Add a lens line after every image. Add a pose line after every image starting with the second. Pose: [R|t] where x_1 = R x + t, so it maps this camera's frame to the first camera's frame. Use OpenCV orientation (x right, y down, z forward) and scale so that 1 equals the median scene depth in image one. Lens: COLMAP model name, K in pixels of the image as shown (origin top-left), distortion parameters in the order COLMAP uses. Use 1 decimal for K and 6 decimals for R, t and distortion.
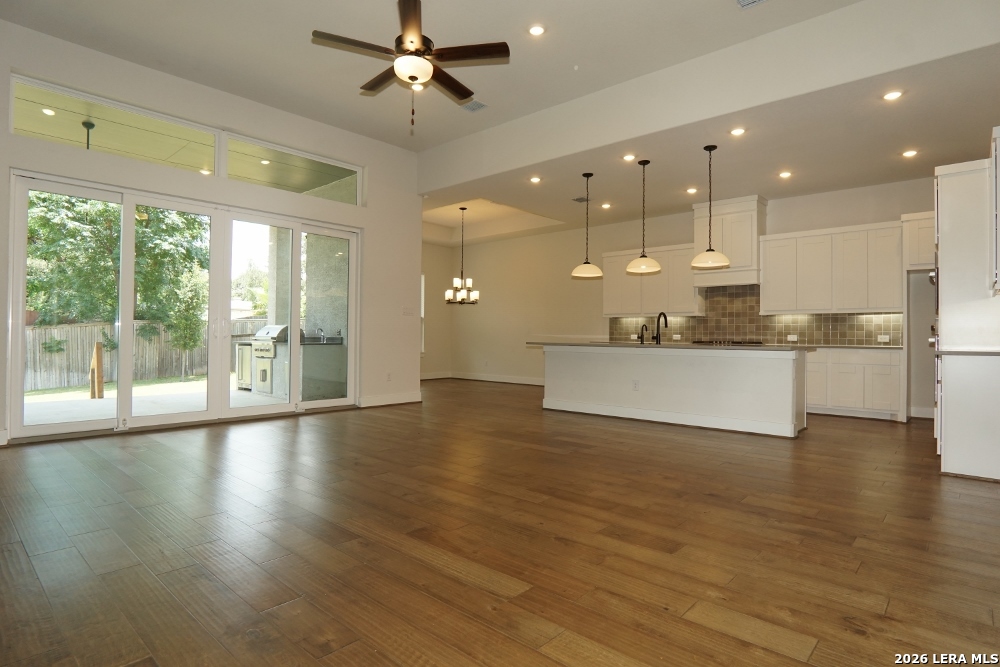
lens RADIAL K [[536.2, 0, 501.8], [0, 536.2, 336.6], [0, 0, 1]] dist [-0.033877, 0.008295]
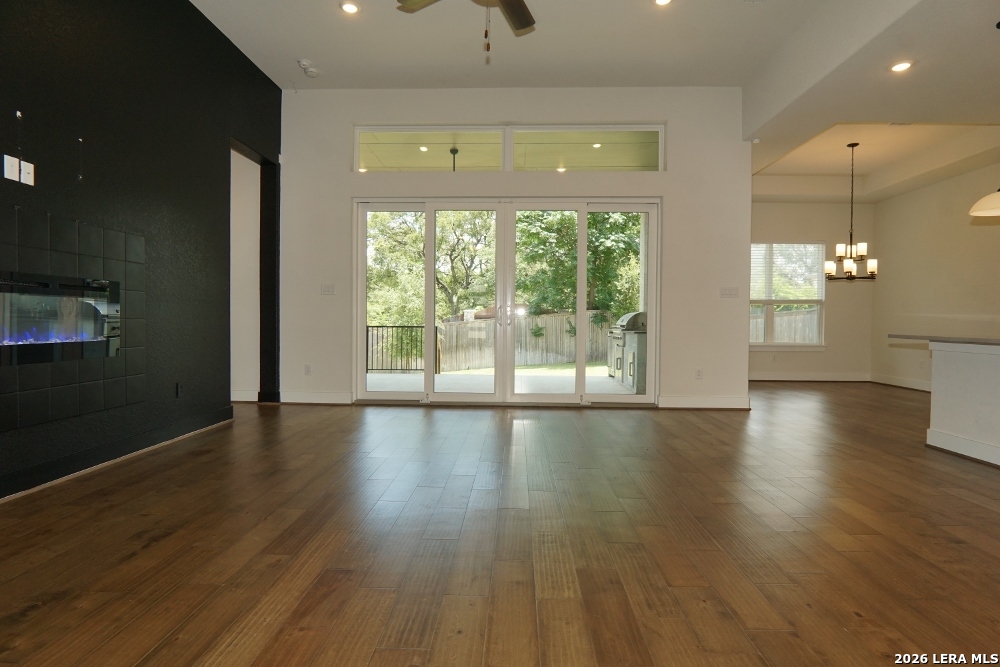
lens RADIAL K [[536.2, 0, 498.7], [0, 536.2, 332.3], [0, 0, 1]] dist [-0.033877, 0.008295]
pose [[0.640522, 0.014254, -0.767808, 0.094859], [-0.003312, 0.999870, 0.015799, -0.000253], [0.767933, -0.007576, 0.640486, 0.109589]]
